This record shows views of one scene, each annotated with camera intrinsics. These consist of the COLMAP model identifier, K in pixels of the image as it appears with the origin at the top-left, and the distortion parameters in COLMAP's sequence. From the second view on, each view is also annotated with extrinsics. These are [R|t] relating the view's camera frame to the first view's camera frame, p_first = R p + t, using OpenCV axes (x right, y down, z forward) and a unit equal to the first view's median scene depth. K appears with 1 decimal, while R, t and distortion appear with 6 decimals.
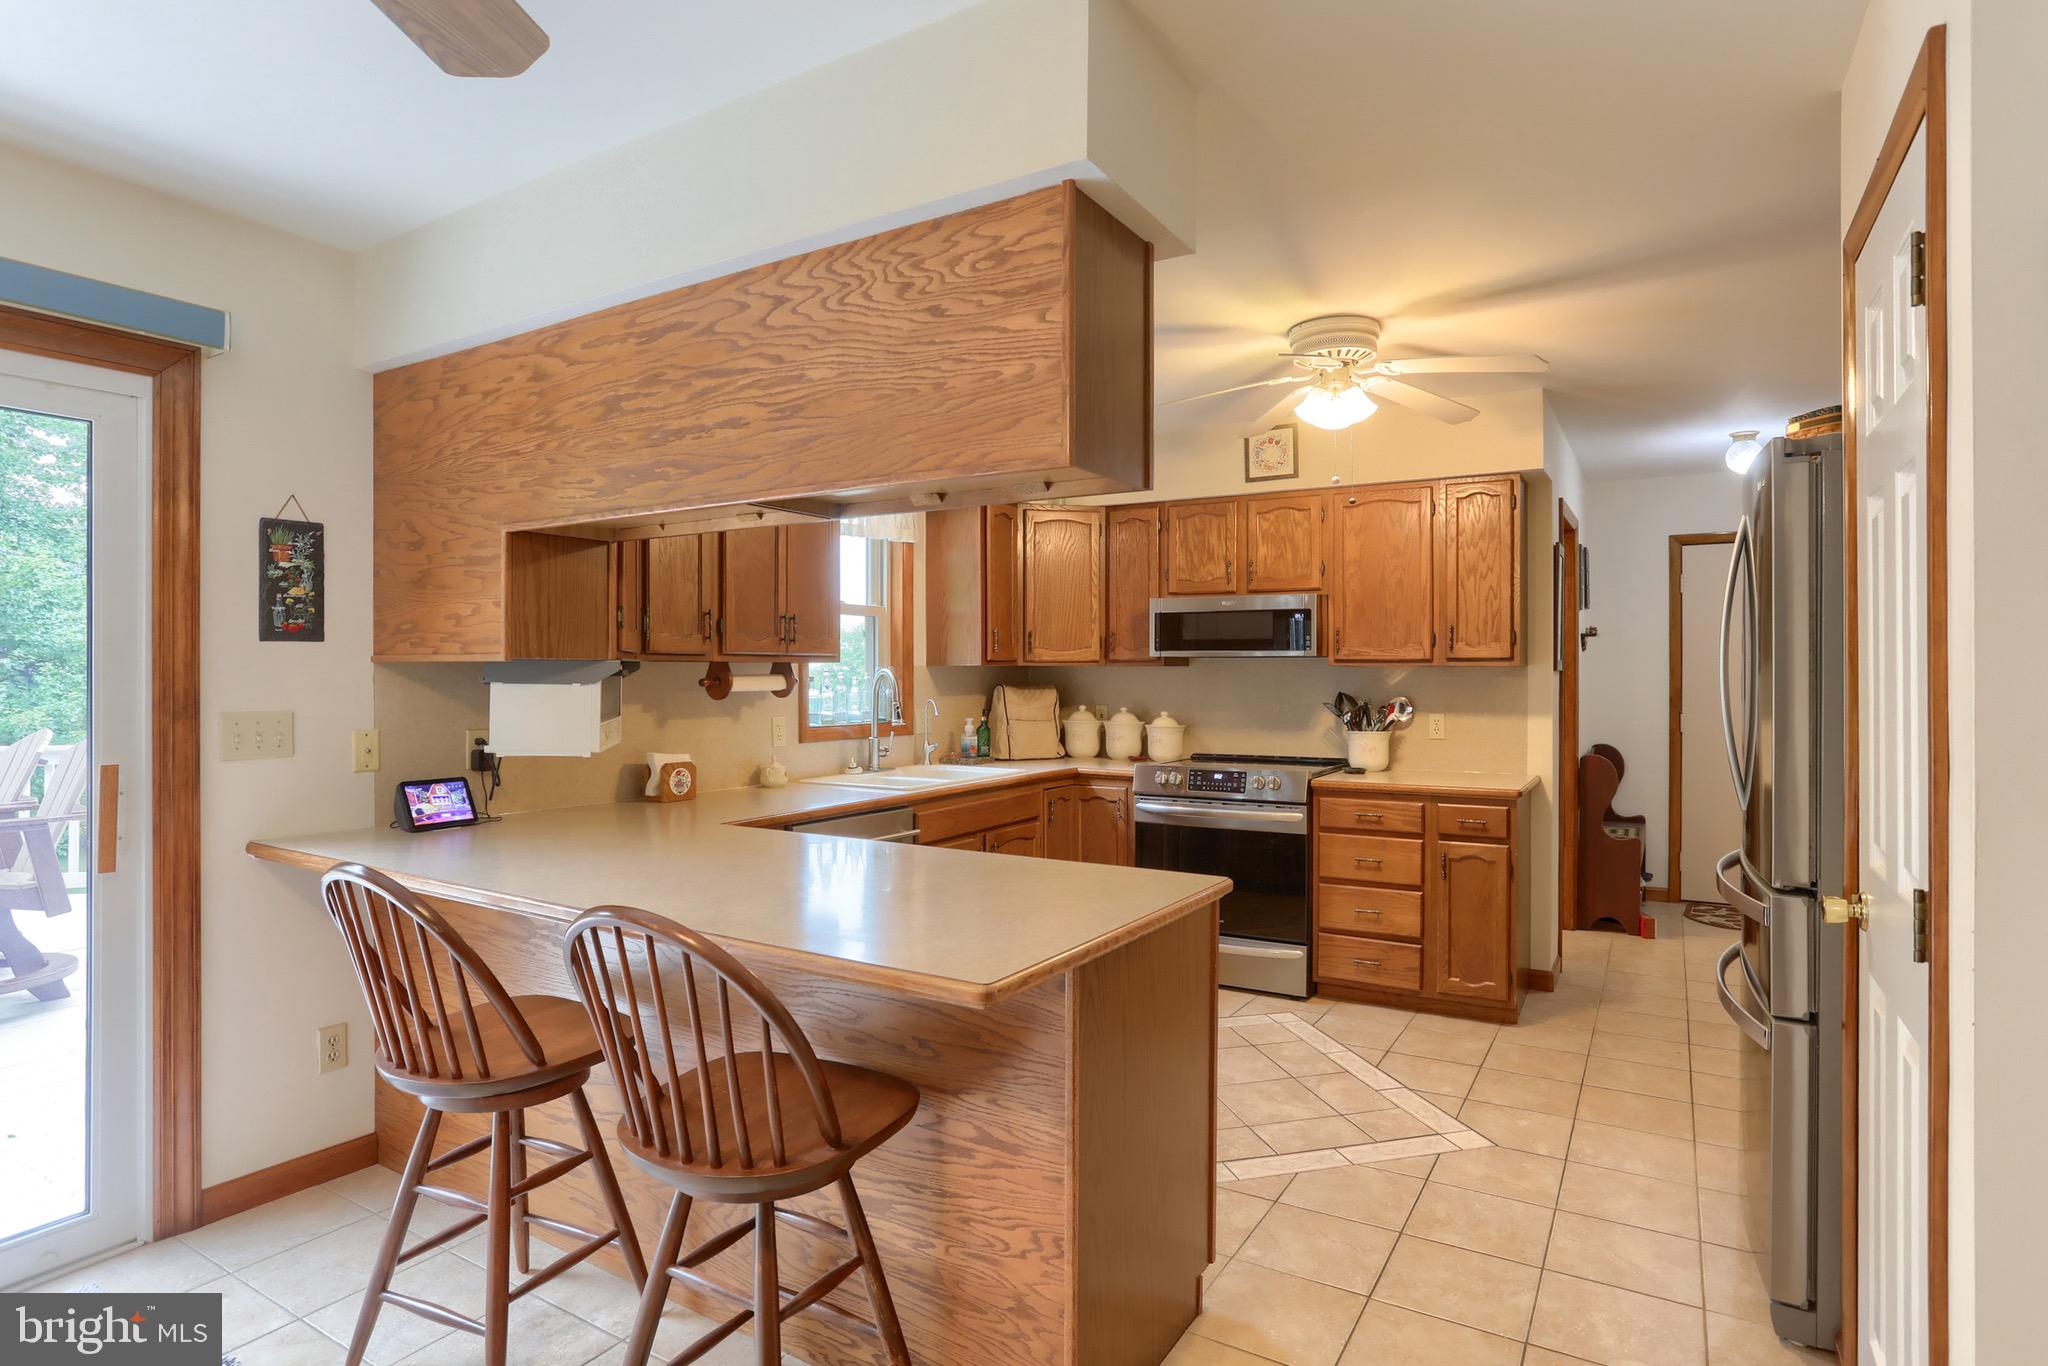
lens RADIAL K [[1059.4, 0, 1042.6], [0, 1059.4, 668.2], [0, 0, 1]] dist [-0.038166, 0.006031]
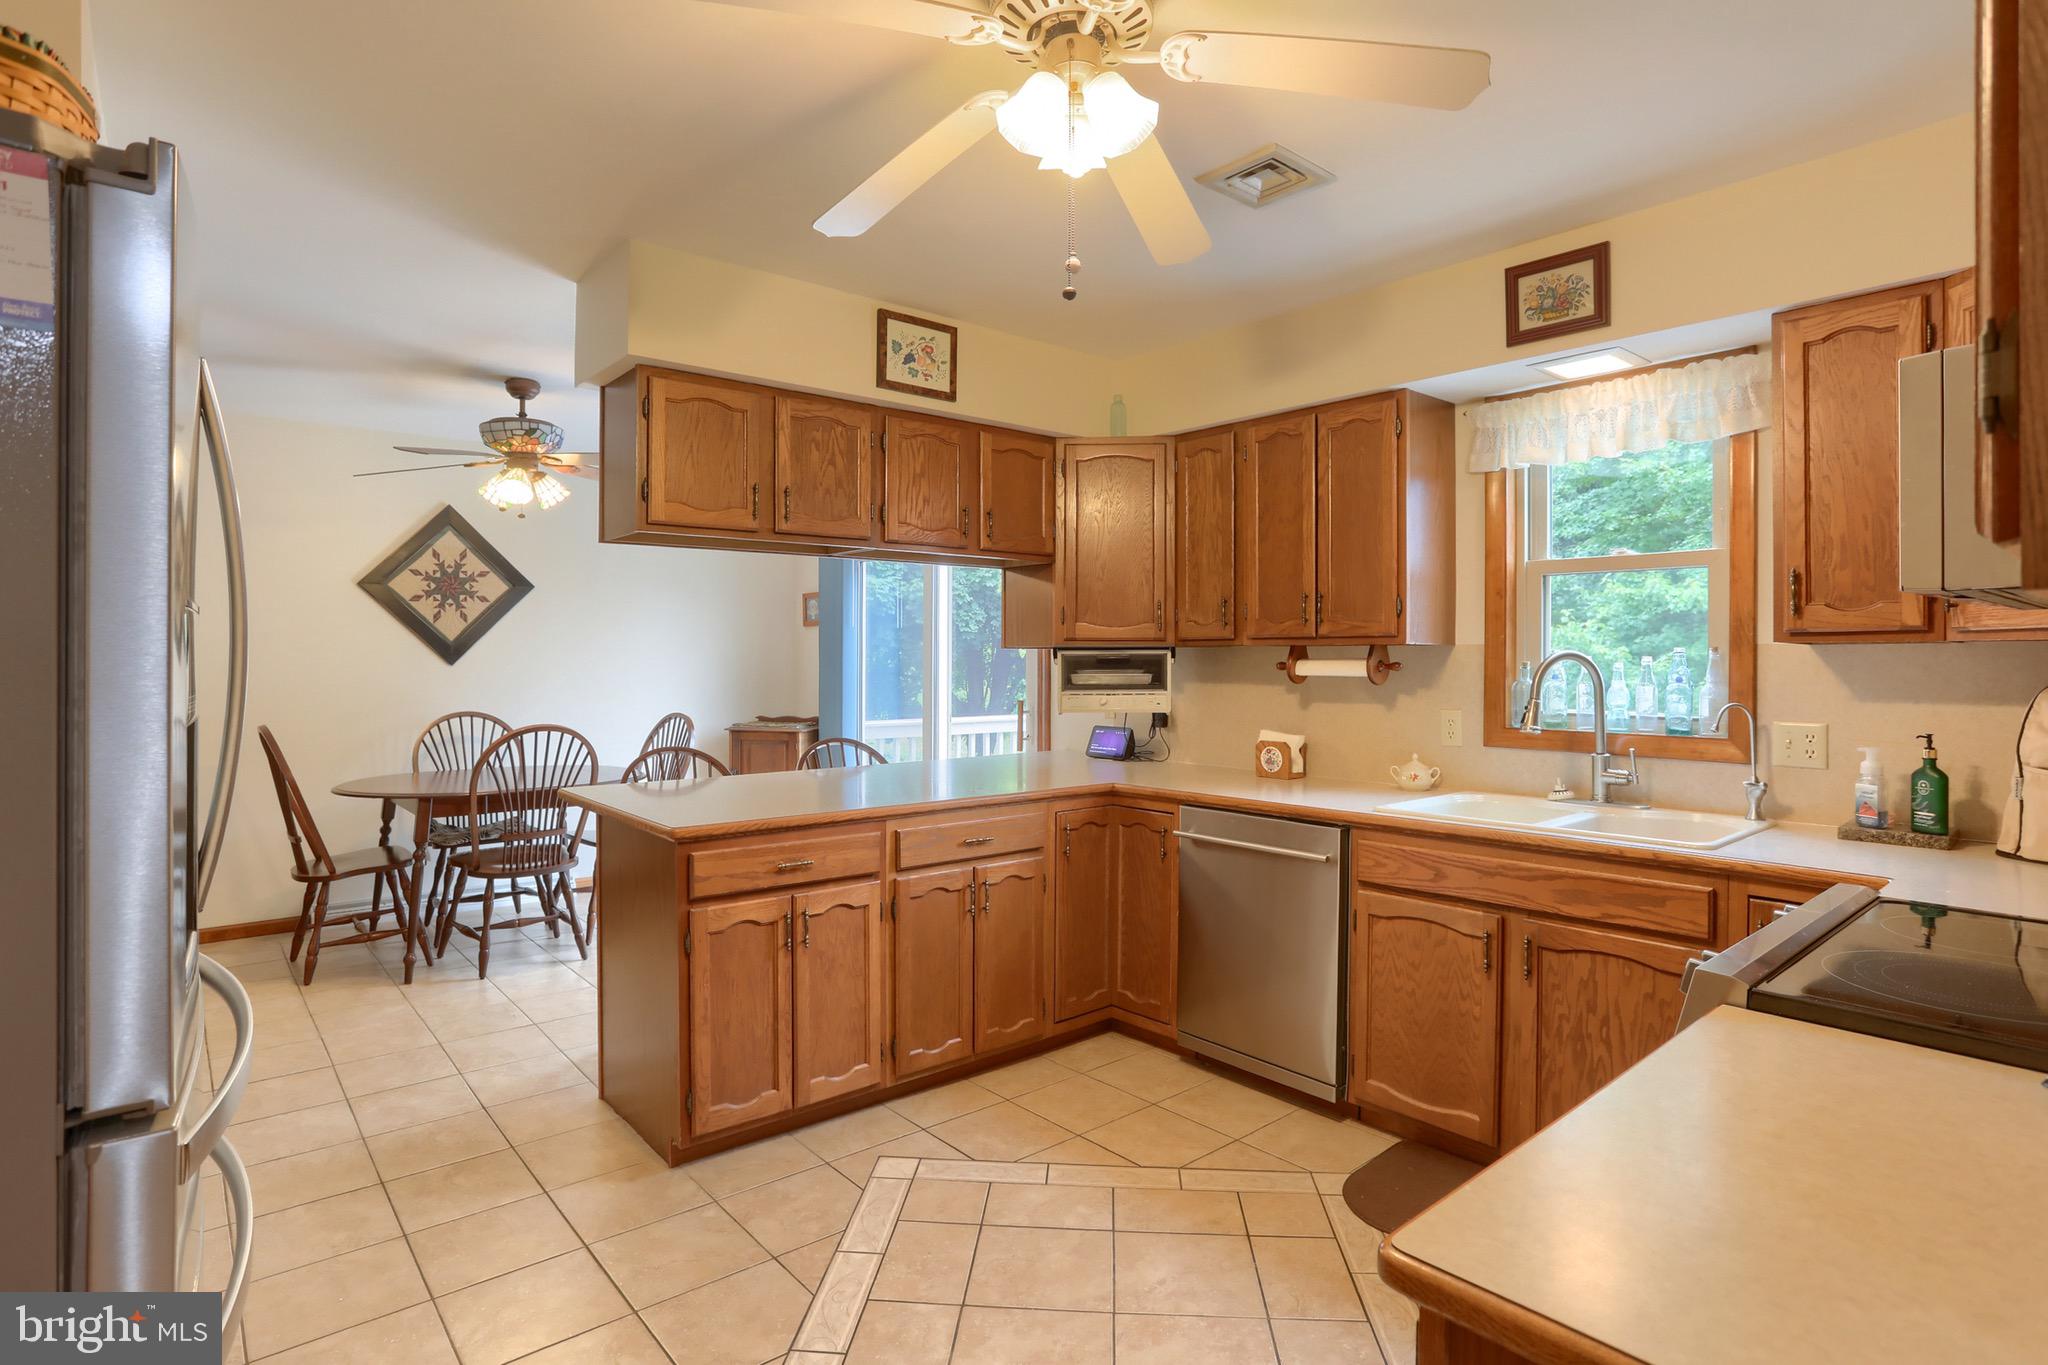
lens RADIAL K [[1059.4, 0, 1035.6], [0, 1059.4, 646.7], [0, 0, 1]] dist [-0.038166, 0.006031]
pose [[-0.309348, -0.009091, -0.950905, 0.641724], [0.003061, 0.999940, -0.010556, 0.004477], [0.950944, -0.006176, -0.309302, 0.960740]]
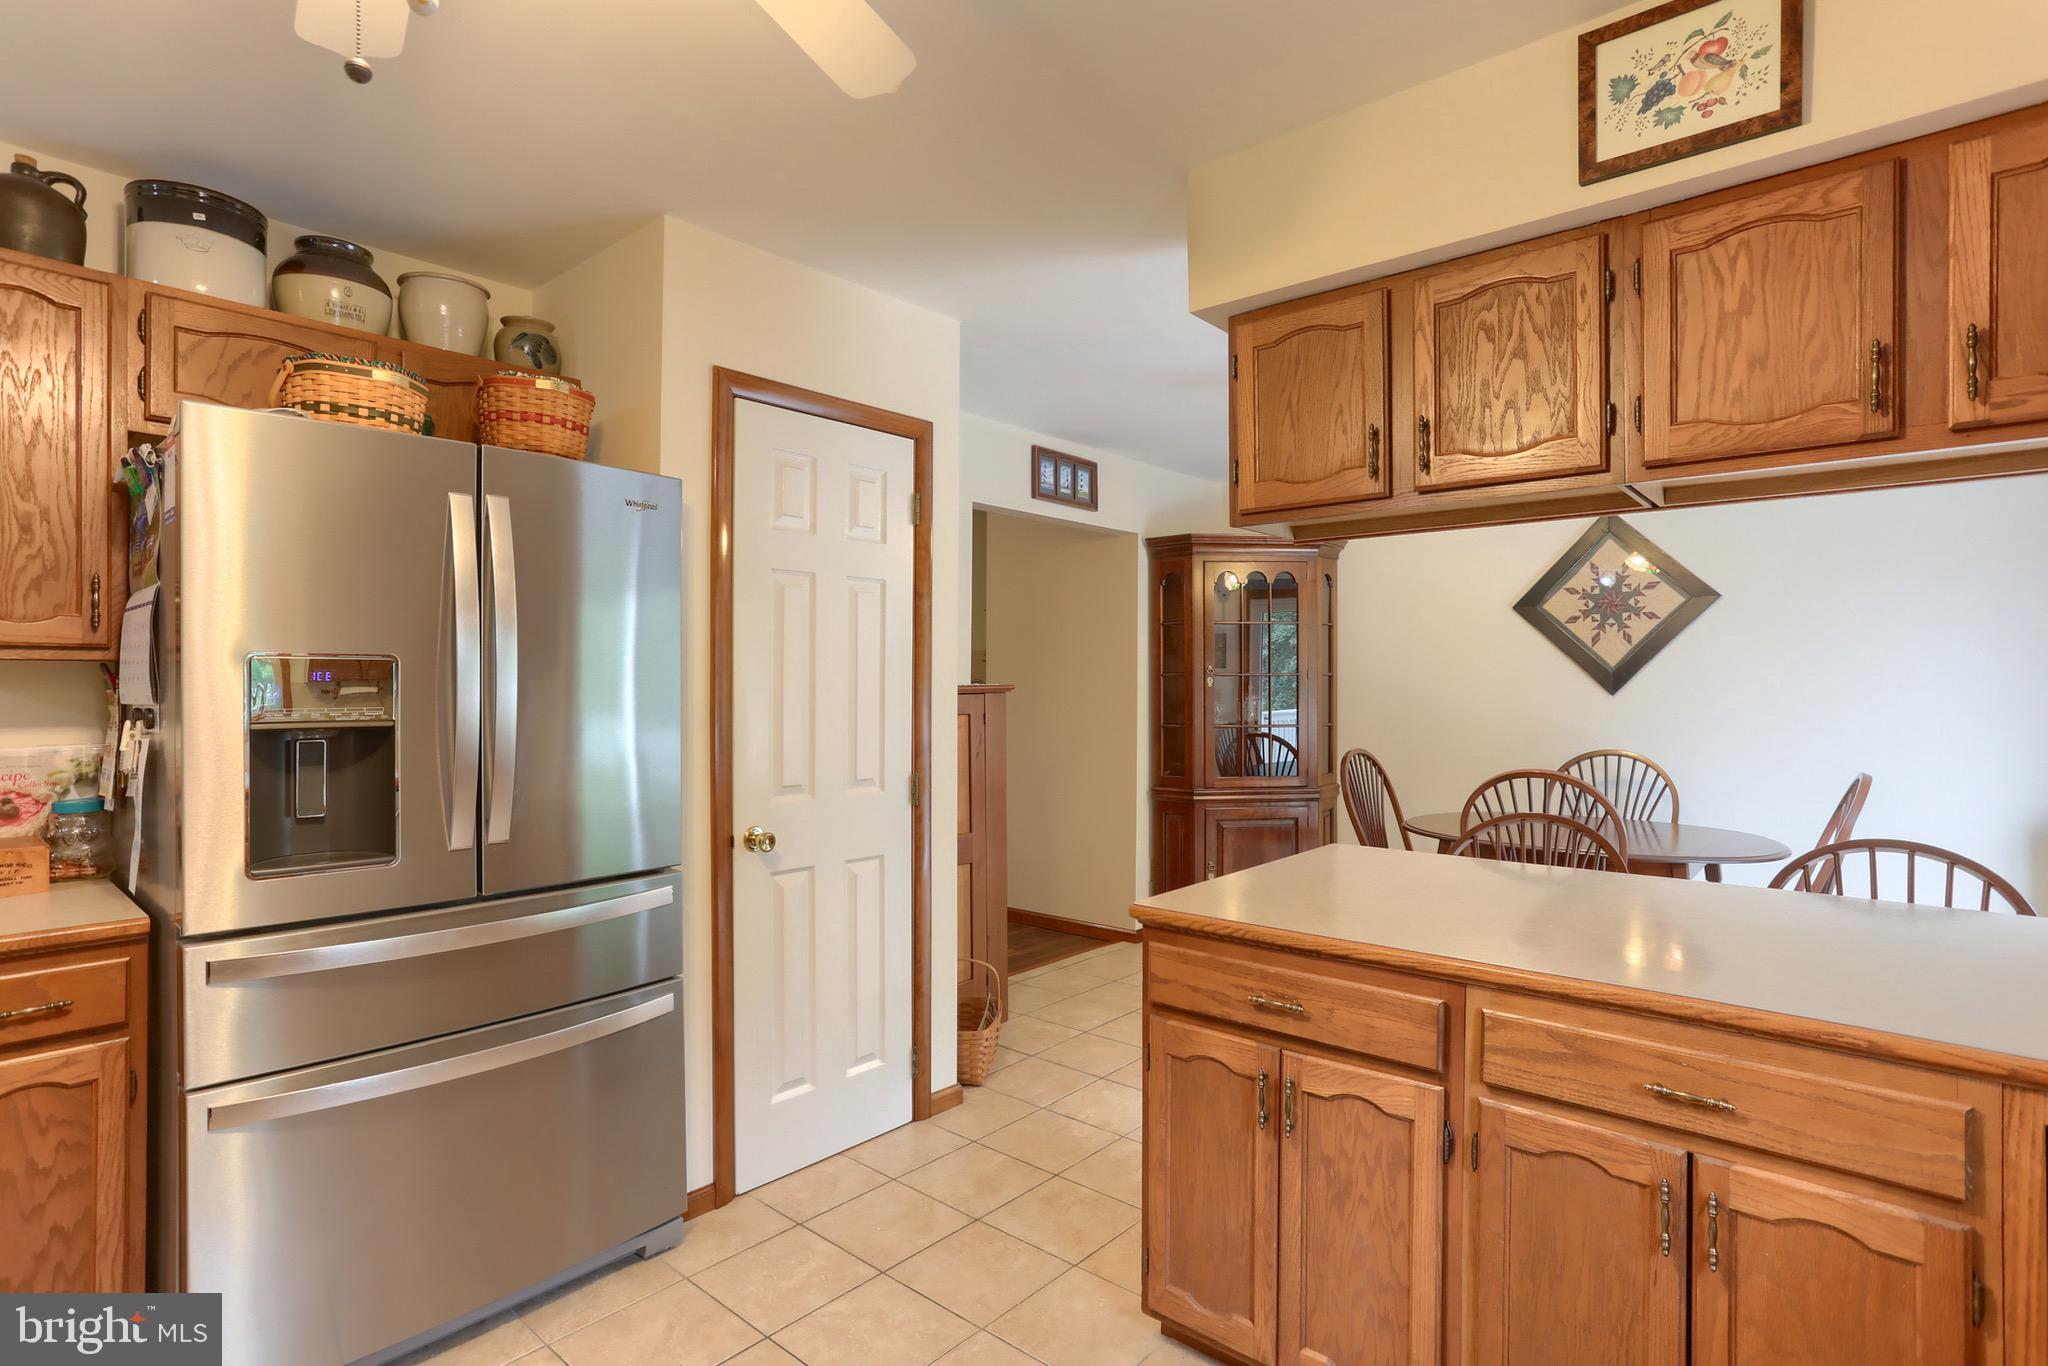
lens RADIAL K [[1017.4, 0, 1029.2], [0, 1017.4, 685.7], [0, 0, 1]] dist [-0.039025, 0.021219]
pose [[-0.986137, -0.000906, 0.165933, 0.059358], [-0.000945, 1.000000, -0.000155, 0.003000], [-0.165933, -0.000310, -0.986137, 1.042213]]
